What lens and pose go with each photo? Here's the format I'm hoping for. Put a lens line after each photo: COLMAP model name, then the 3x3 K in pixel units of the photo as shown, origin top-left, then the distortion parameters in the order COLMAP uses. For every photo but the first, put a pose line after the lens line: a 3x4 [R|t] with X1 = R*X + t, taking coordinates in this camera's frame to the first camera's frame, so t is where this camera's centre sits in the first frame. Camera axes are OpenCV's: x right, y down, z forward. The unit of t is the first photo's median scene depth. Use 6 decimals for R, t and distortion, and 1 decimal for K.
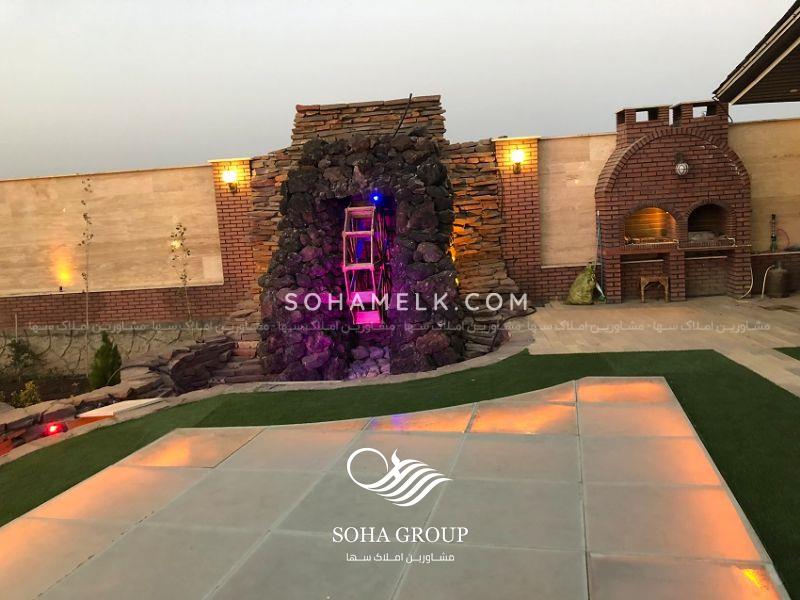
lens RADIAL K [[667.3, 0, 400.0], [0, 667.3, 300.0], [0, 0, 1]] dist [0.088921, -0.135322]
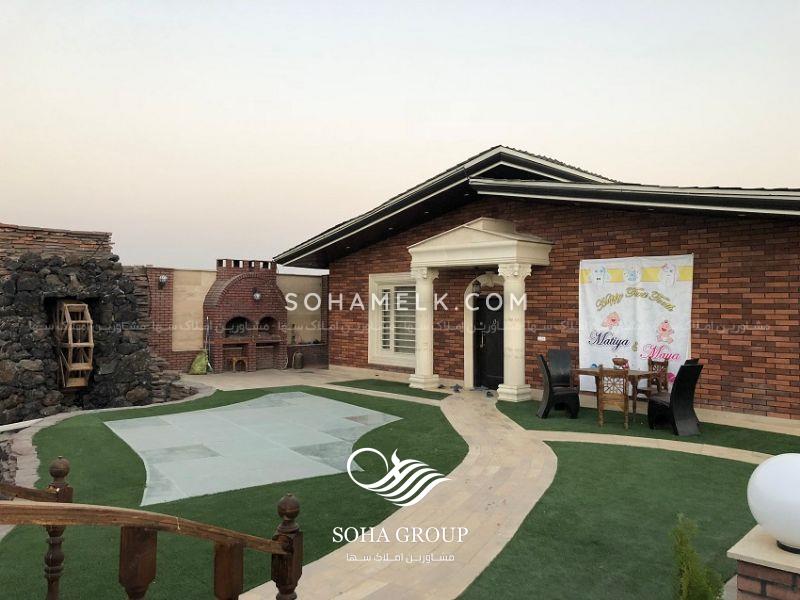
lens RADIAL K [[667.3, 0, 400.0], [0, 667.3, 300.0], [0, 0, 1]] dist [0.088921, -0.135322]
pose [[0.676314, 0.076791, 0.732600, -0.586584], [0.045371, 0.988320, -0.145481, 0.085359], [-0.735215, 0.131629, 0.664930, -0.430310]]
